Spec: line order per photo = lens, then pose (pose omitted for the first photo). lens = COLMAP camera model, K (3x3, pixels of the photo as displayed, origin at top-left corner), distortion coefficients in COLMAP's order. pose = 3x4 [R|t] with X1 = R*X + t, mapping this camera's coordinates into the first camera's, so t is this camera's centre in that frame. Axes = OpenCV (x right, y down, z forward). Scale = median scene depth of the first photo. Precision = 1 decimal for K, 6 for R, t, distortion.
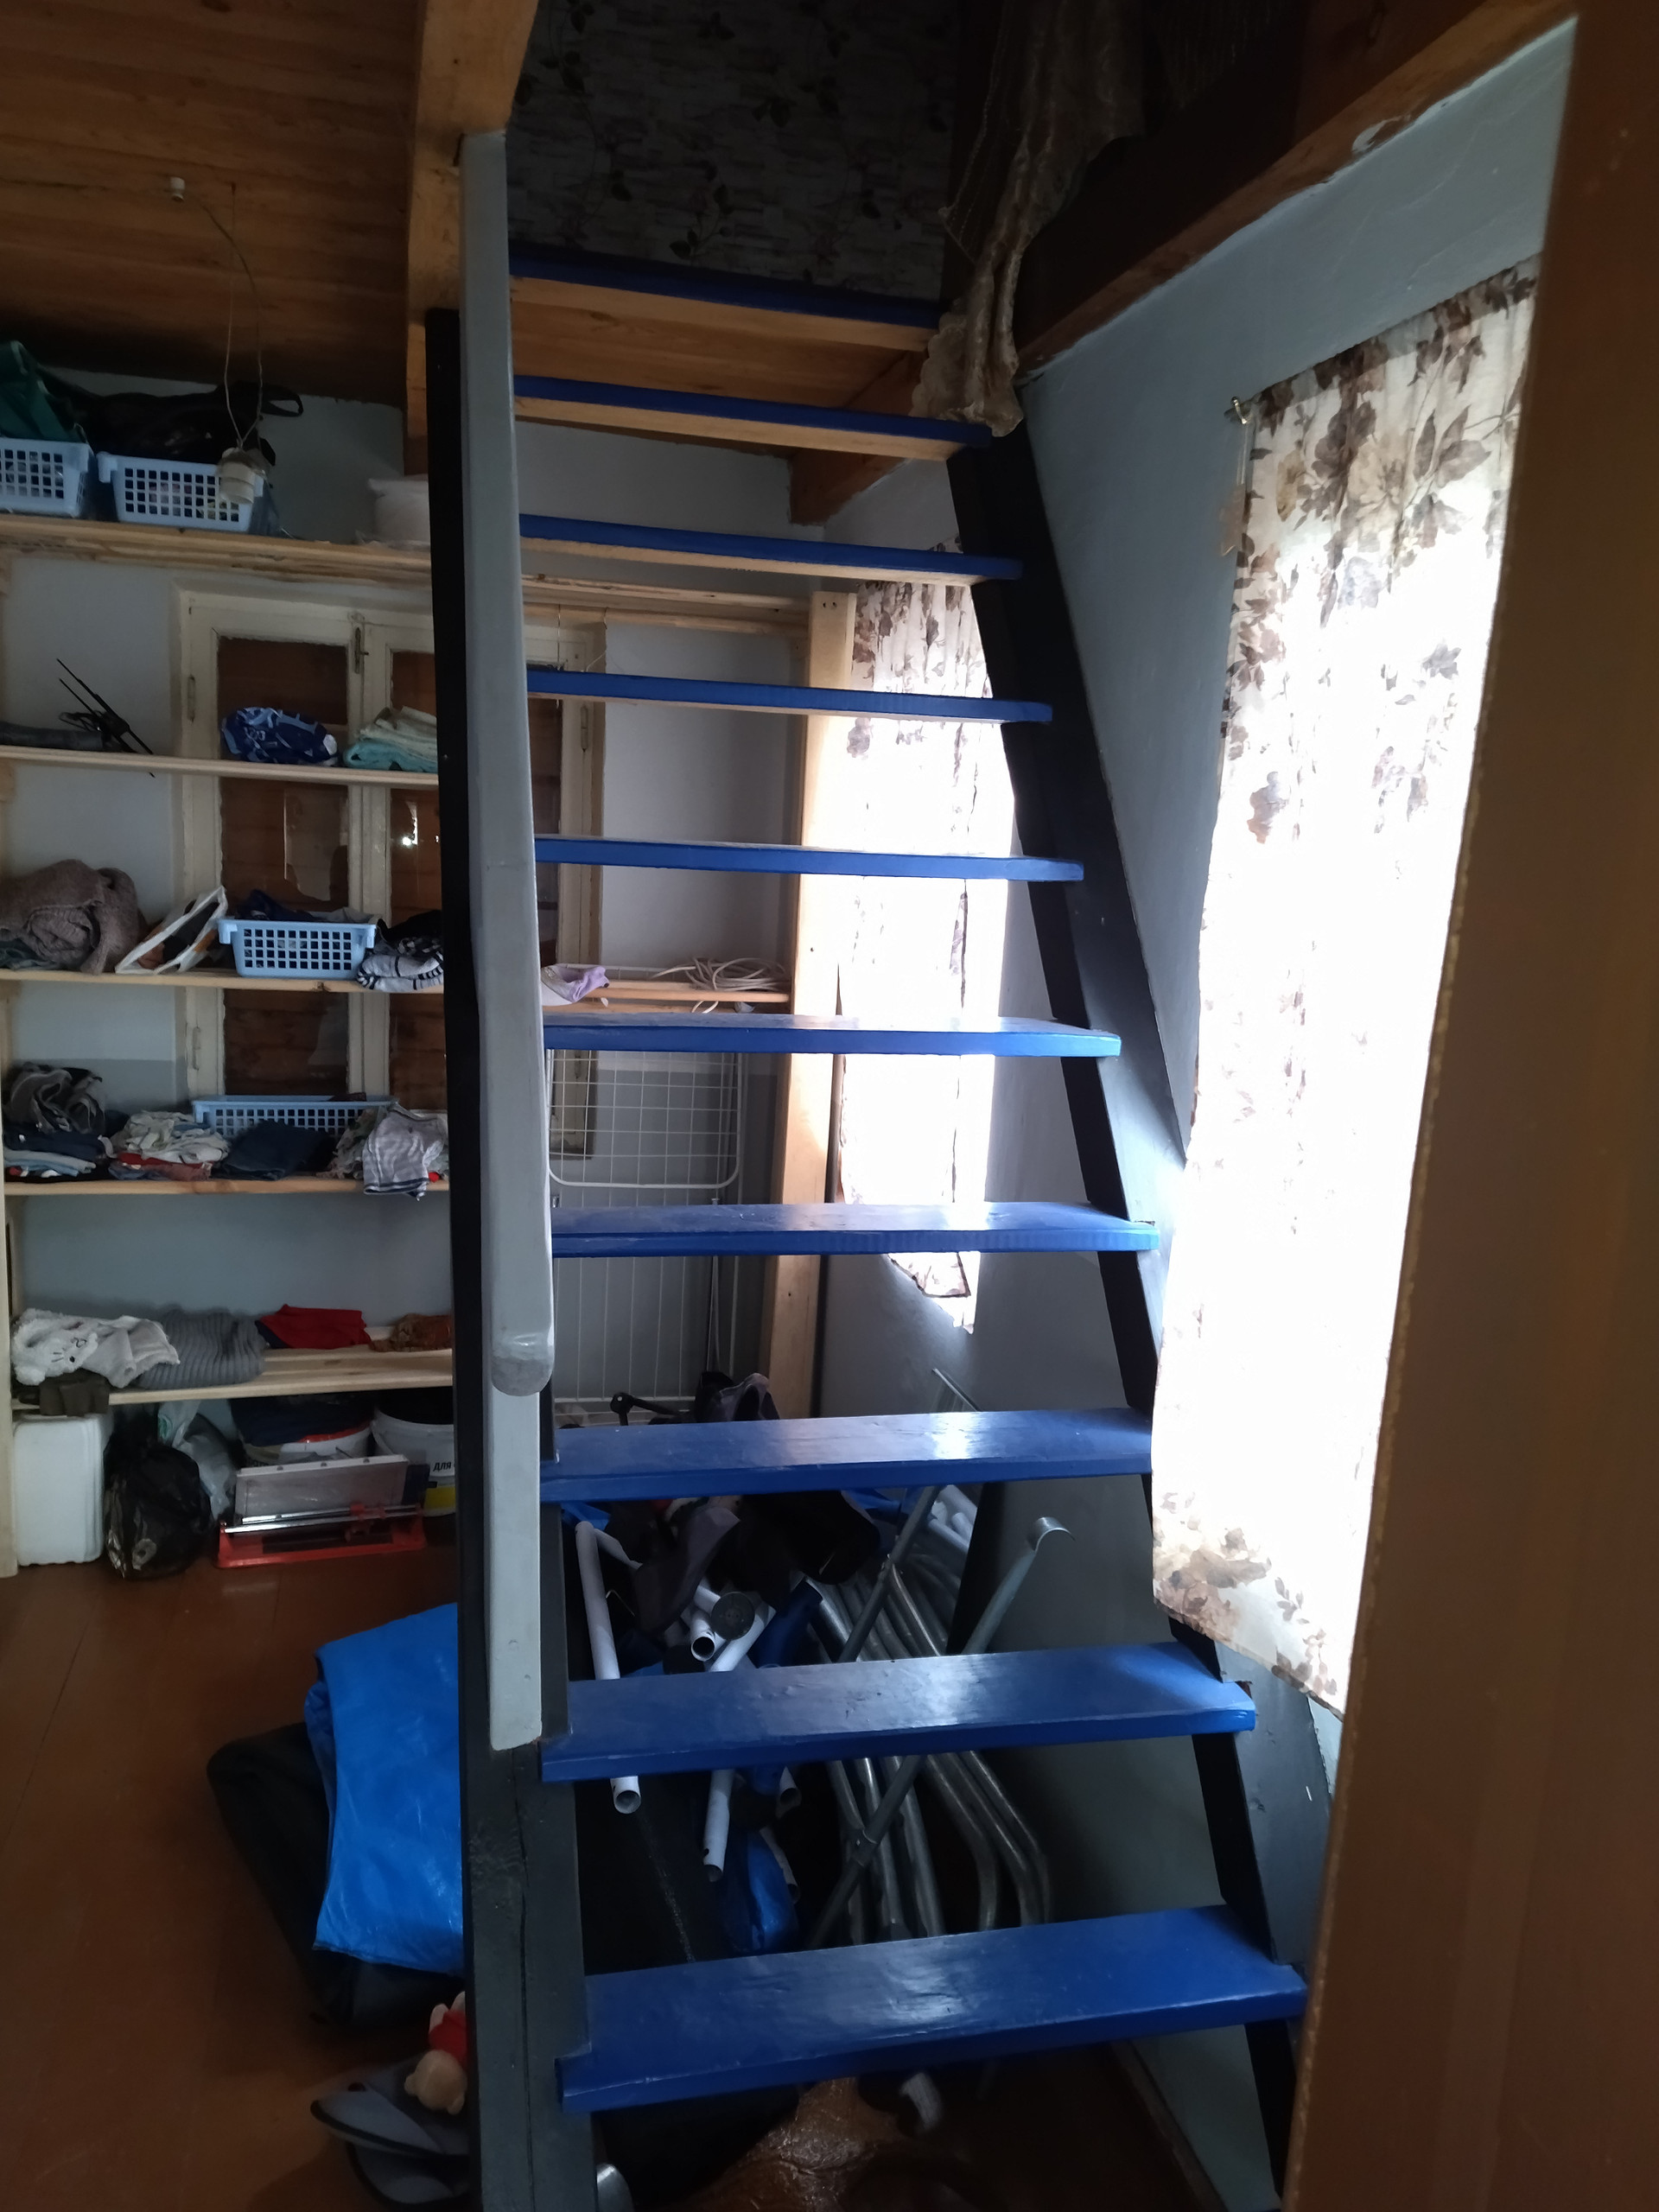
lens RADIAL K [[1636.4, 0, 826.9], [0, 1636.4, 1109.2], [0, 0, 1]] dist [0.118252, -0.186888]
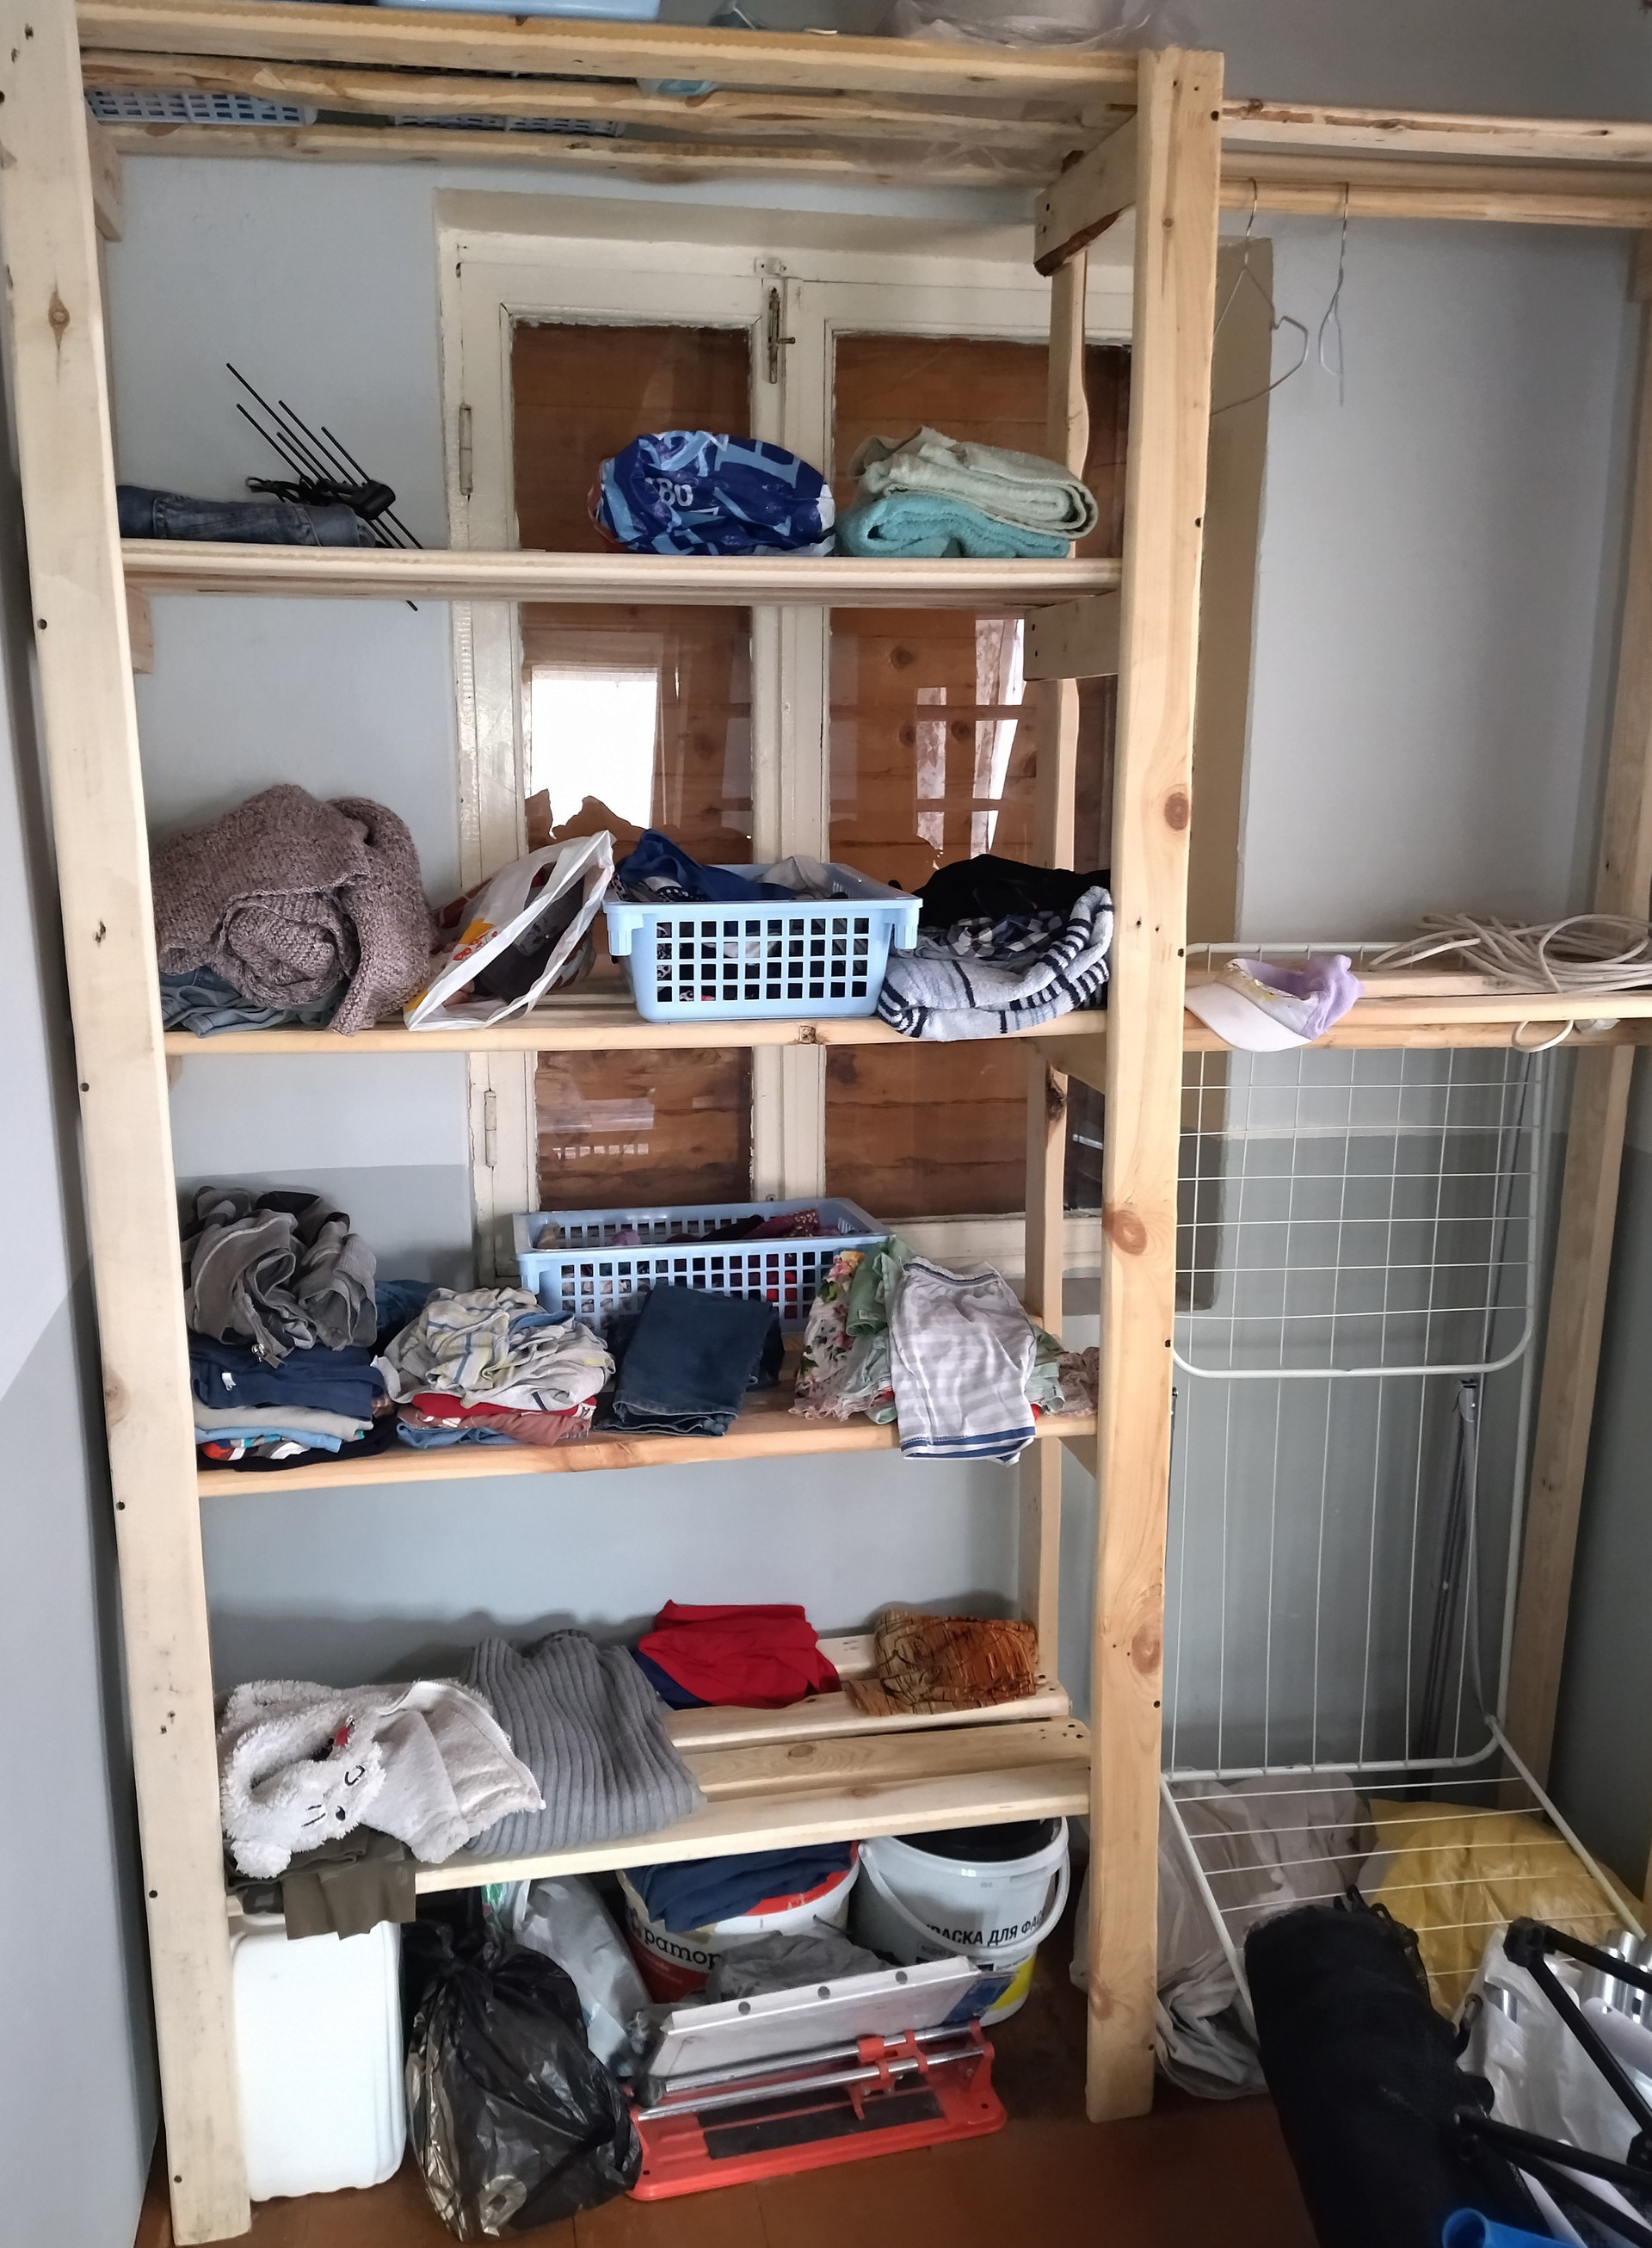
lens RADIAL K [[2105.1, 0, 878.1], [0, 2105.1, 1174.0], [0, 0, 1]] dist [0.117360, -0.202912]
pose [[0.995450, -0.028672, -0.090867, -0.232814], [0.034118, 0.997677, 0.058963, -0.069457], [0.088965, -0.061795, 0.994116, 0.400100]]
